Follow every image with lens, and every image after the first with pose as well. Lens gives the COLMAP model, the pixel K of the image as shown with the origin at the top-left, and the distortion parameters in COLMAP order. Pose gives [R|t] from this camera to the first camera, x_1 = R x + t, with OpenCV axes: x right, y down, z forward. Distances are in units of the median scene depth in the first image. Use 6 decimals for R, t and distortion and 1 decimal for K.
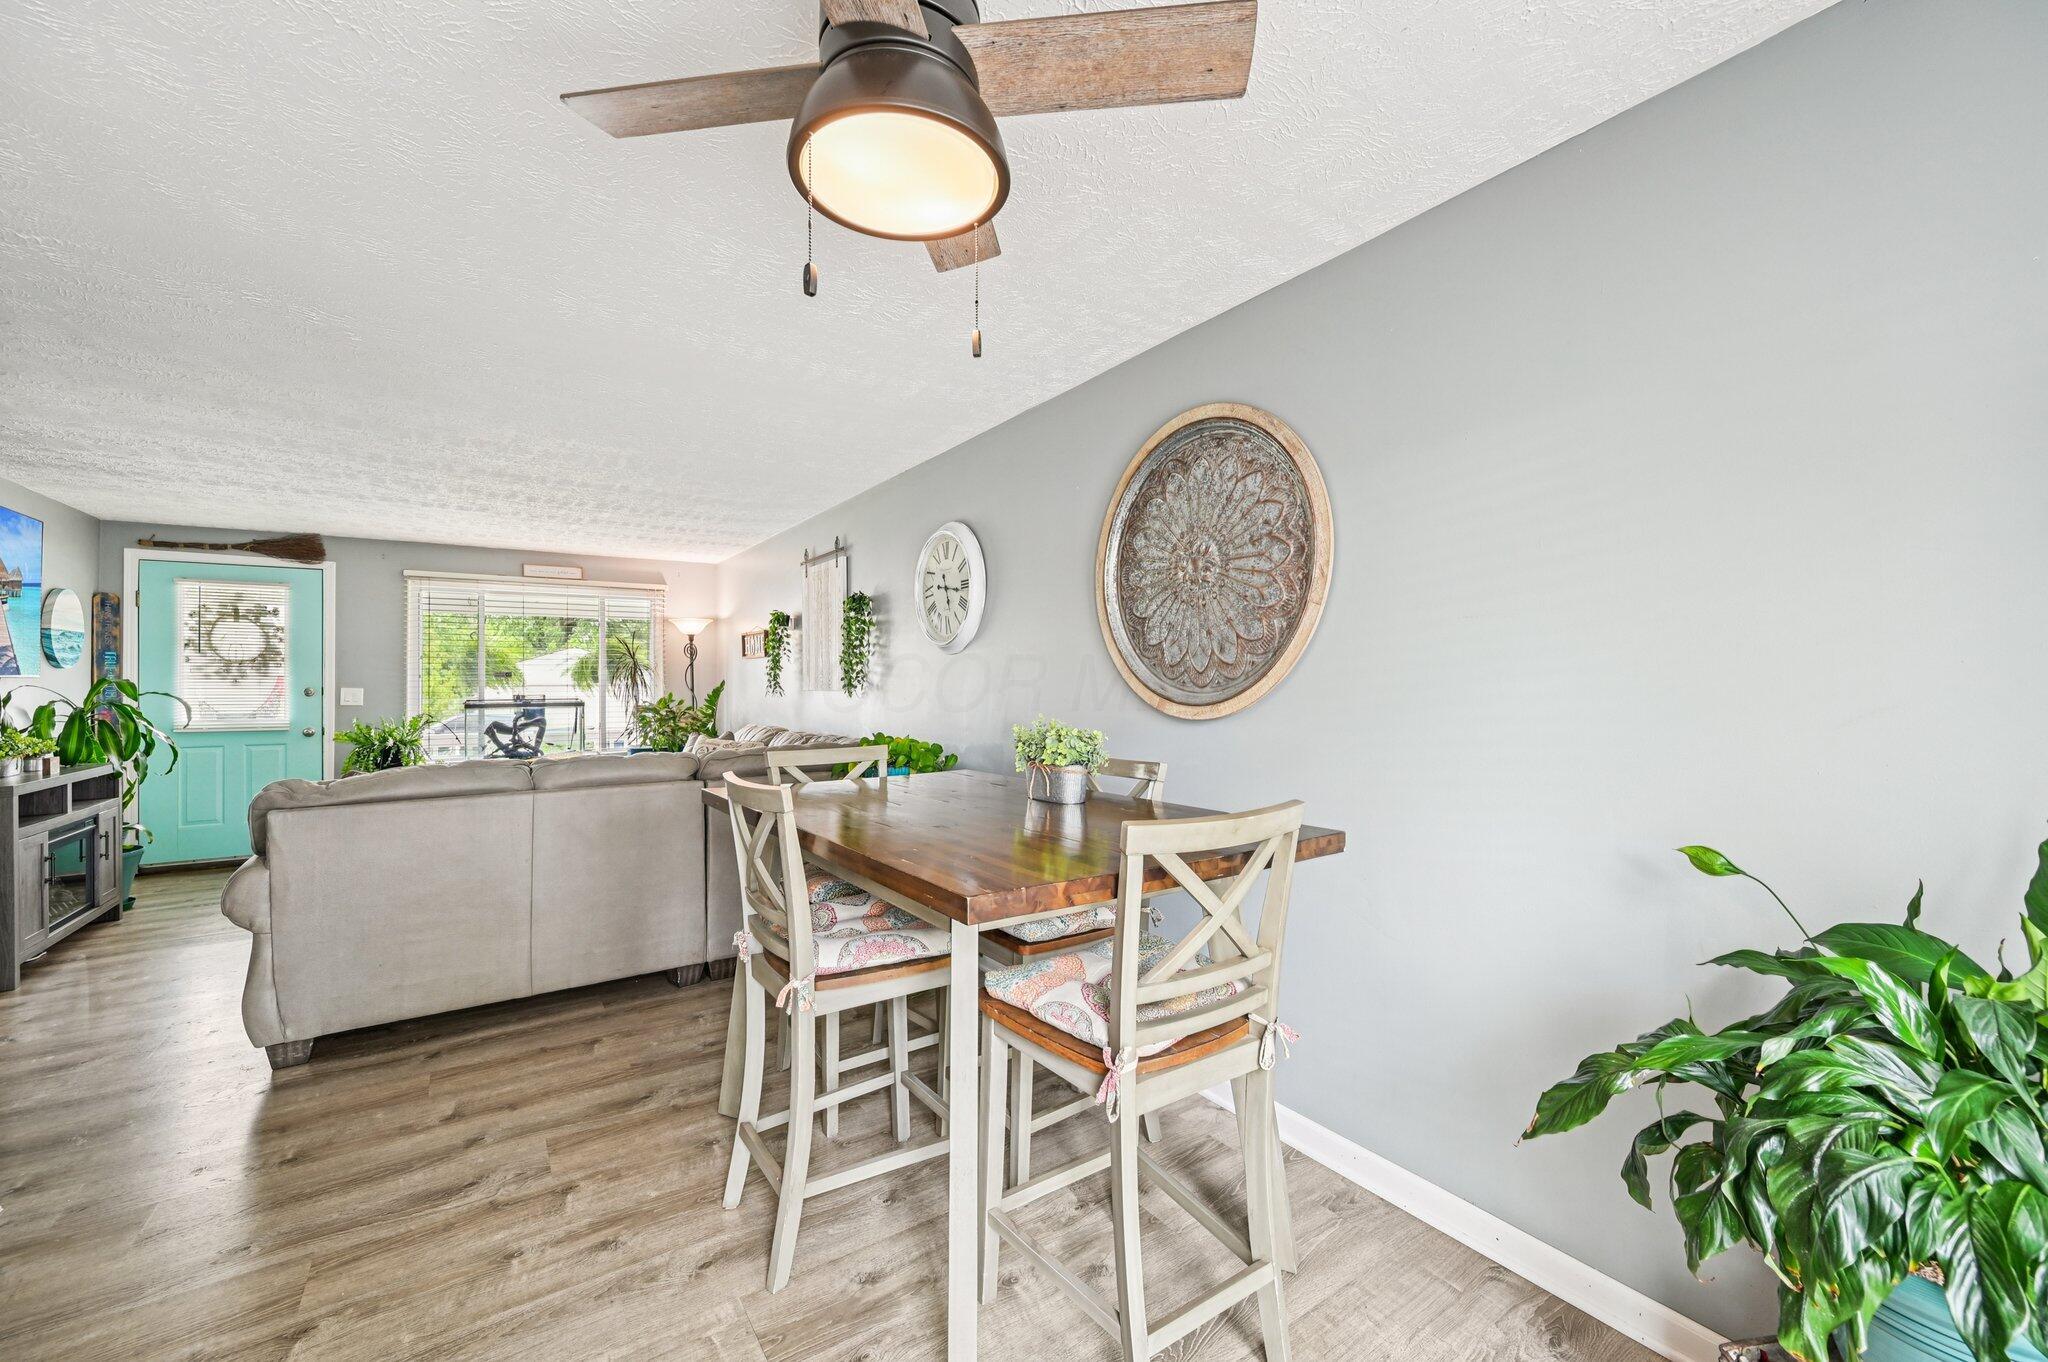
lens RADIAL K [[811.0, 0, 1028.7], [0, 811.0, 676.5], [0, 0, 1]] dist [-0.005956, 0.000922]
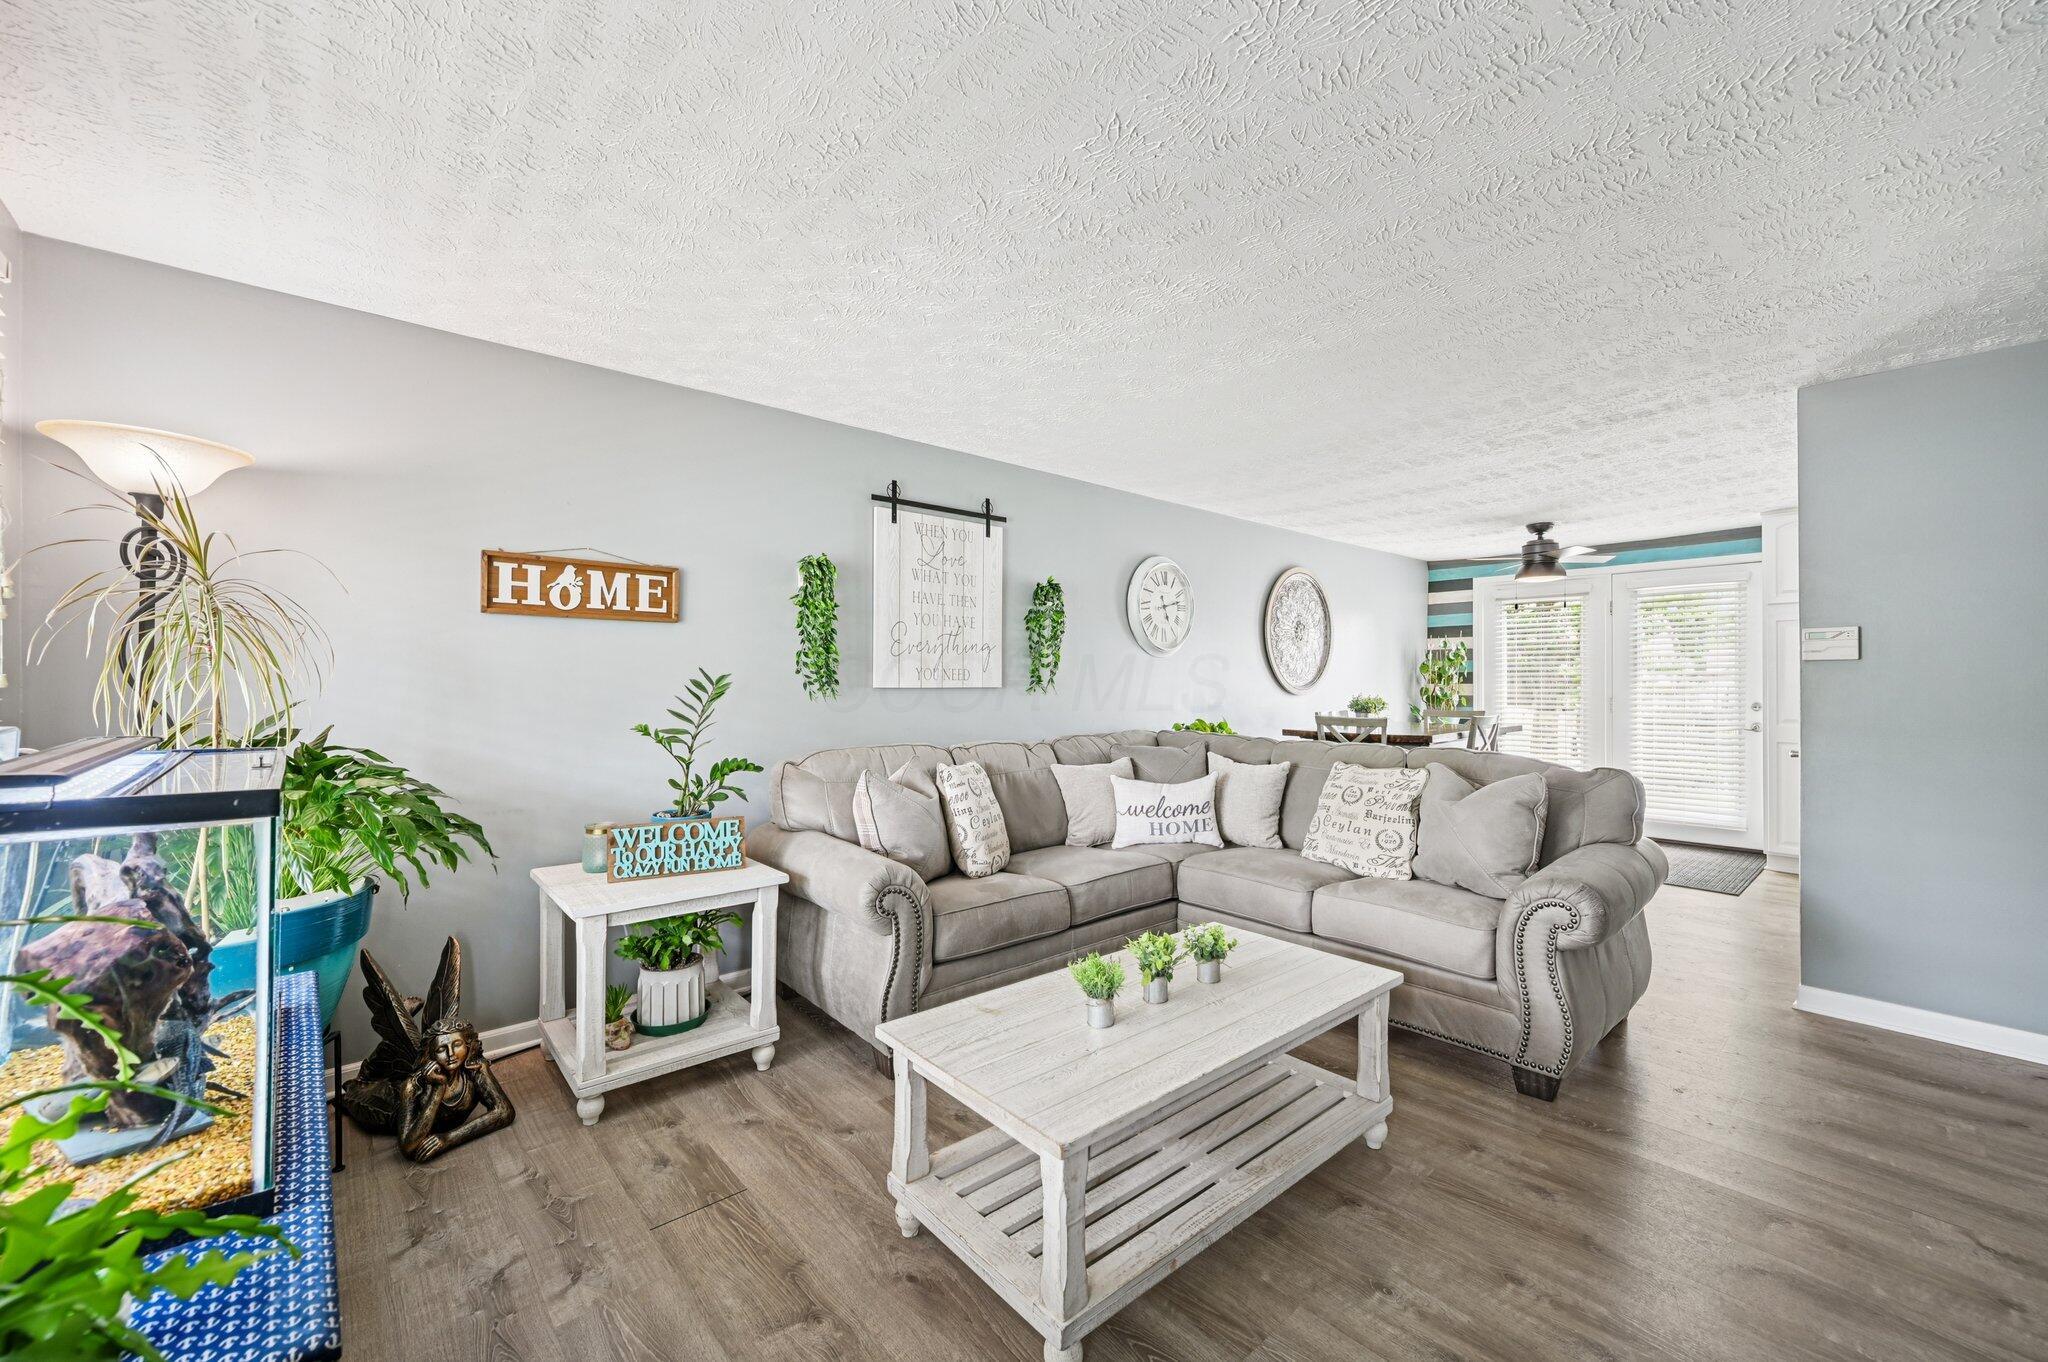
lens RADIAL K [[811.0, 0, 1042.6], [0, 811.0, 681.8], [0, 0, 1]] dist [-0.005956, 0.000922]
pose [[-0.135051, 0.015516, 0.990717, -0.905584], [-0.001805, 0.999872, -0.015906, 0.020067], [-0.990837, -0.003937, -0.135005, 0.911600]]
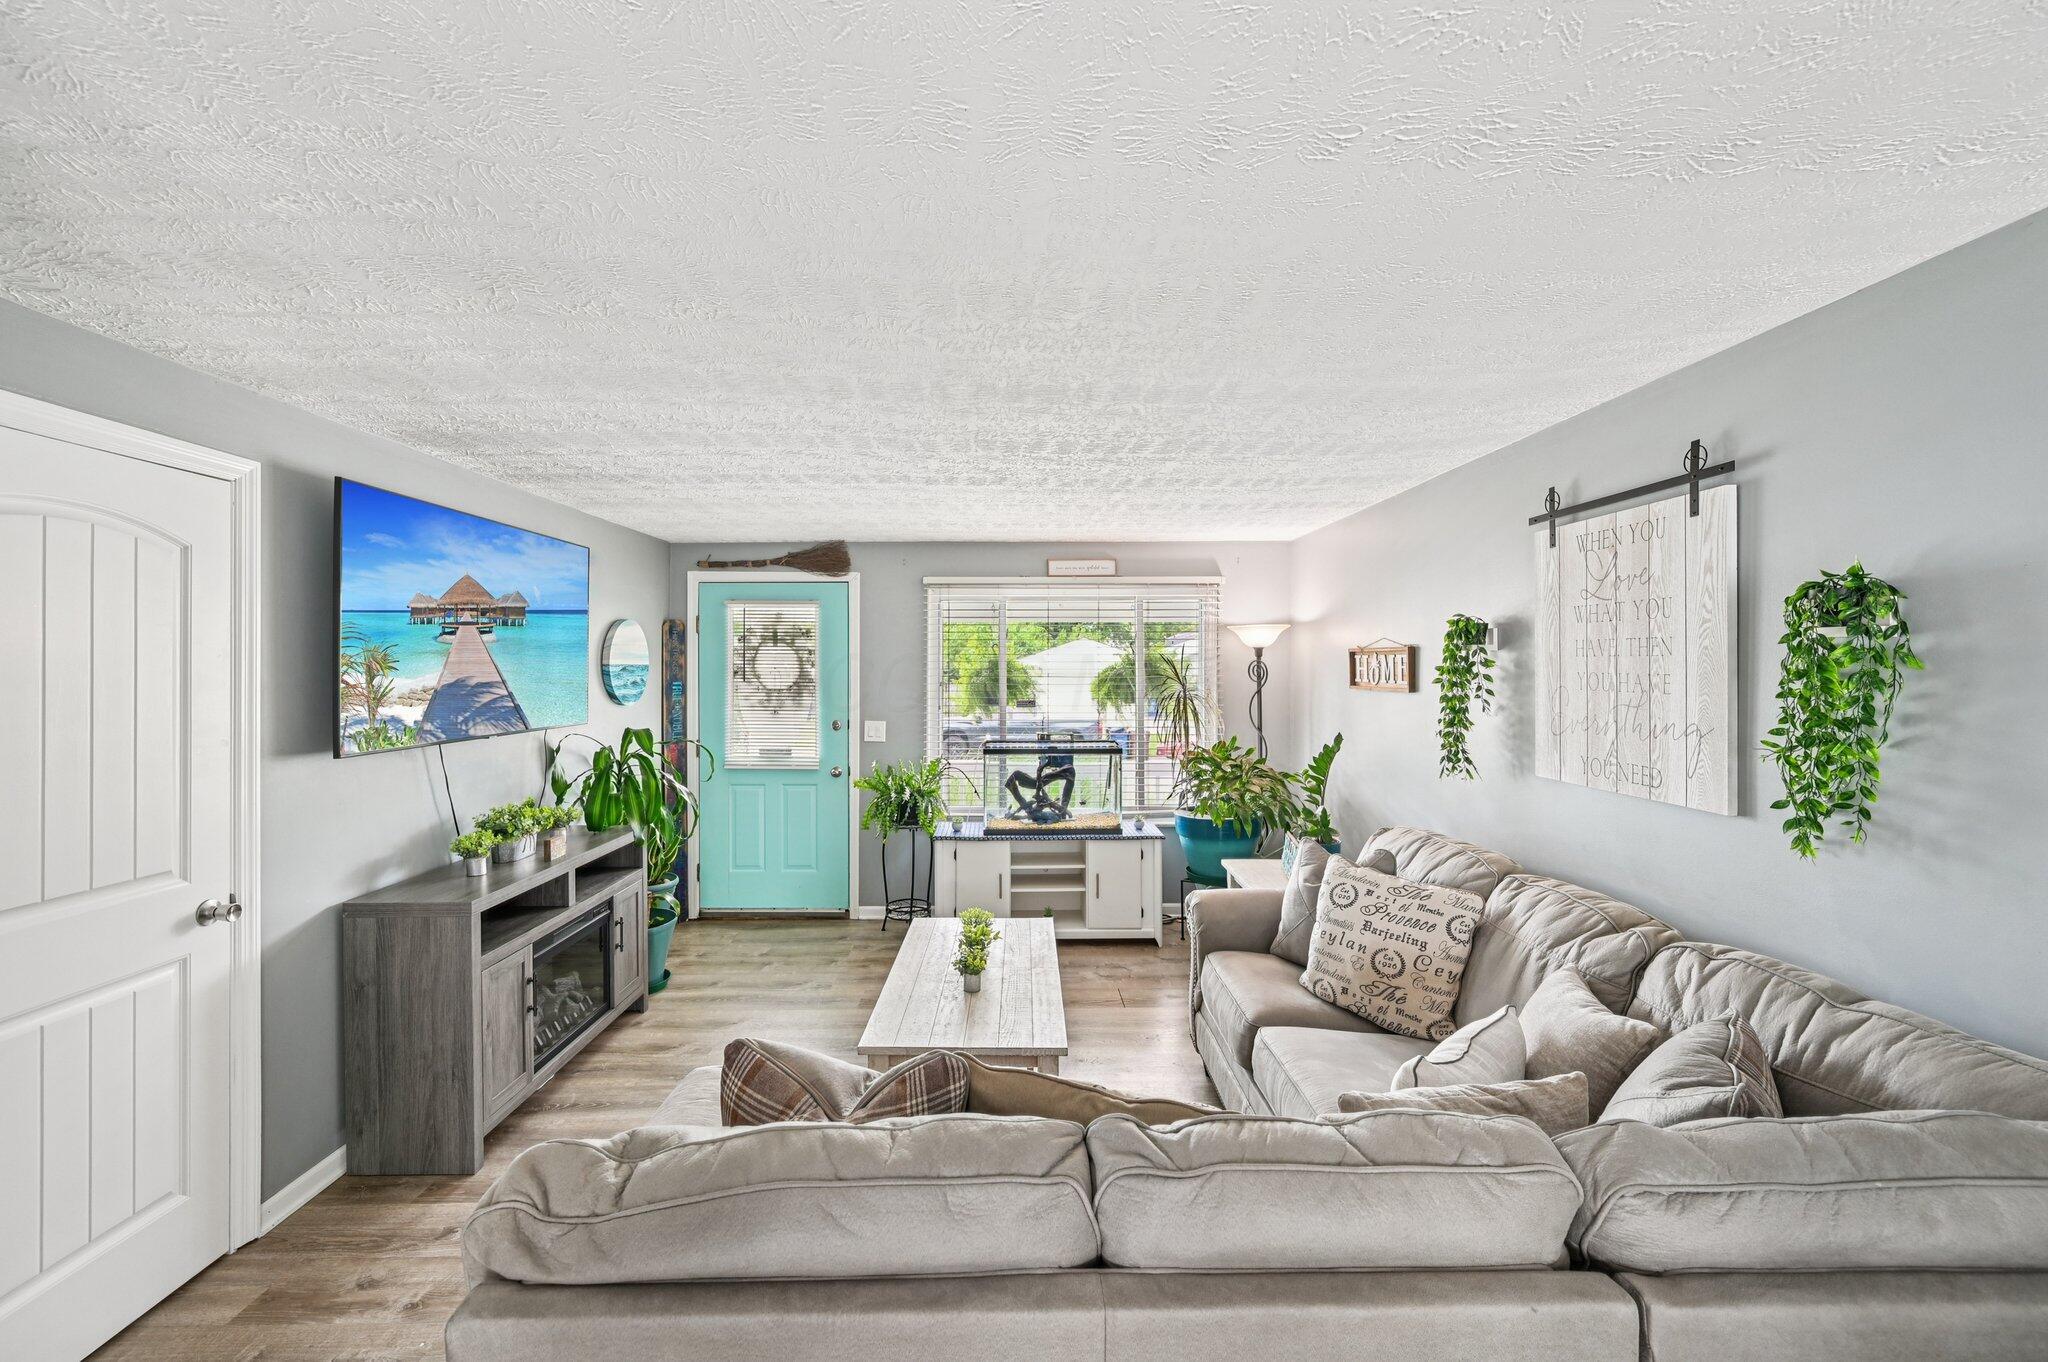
lens RADIAL K [[811.0, 0, 1012.1], [0, 811.0, 671.2], [0, 0, 1]] dist [-0.005956, 0.000922]
pose [[0.828804, 0.007210, -0.559492, -0.258456], [0.001735, 0.999879, 0.015457, -0.053136], [0.559536, -0.013781, 0.828691, 0.399259]]
